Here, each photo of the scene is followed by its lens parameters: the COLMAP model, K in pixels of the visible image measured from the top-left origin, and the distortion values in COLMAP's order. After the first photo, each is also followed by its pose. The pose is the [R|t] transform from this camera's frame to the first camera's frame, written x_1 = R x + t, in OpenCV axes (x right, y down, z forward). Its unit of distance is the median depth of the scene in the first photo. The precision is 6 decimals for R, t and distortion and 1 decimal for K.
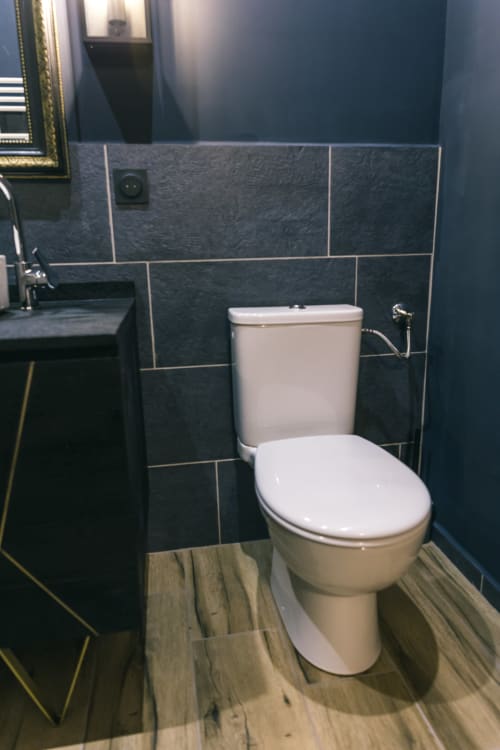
lens RADIAL K [[504.2, 0, 248.1], [0, 504.2, 374.9], [0, 0, 1]] dist [0.000519, 0.001232]
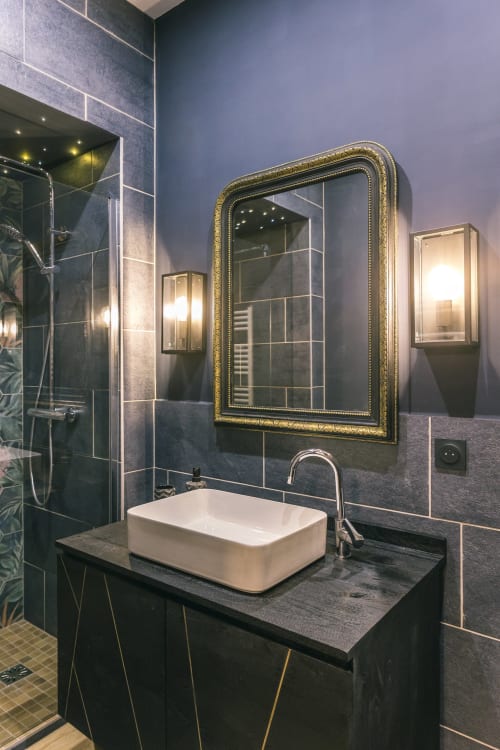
lens RADIAL K [[504.2, 0, 248.7], [0, 504.2, 373.1], [0, 0, 1]] dist [0.000519, 0.001232]
pose [[0.673109, 0.032254, -0.738840, 0.270495], [-0.185031, 0.974619, -0.126023, -0.326957], [0.716022, 0.221535, 0.661993, -0.062462]]
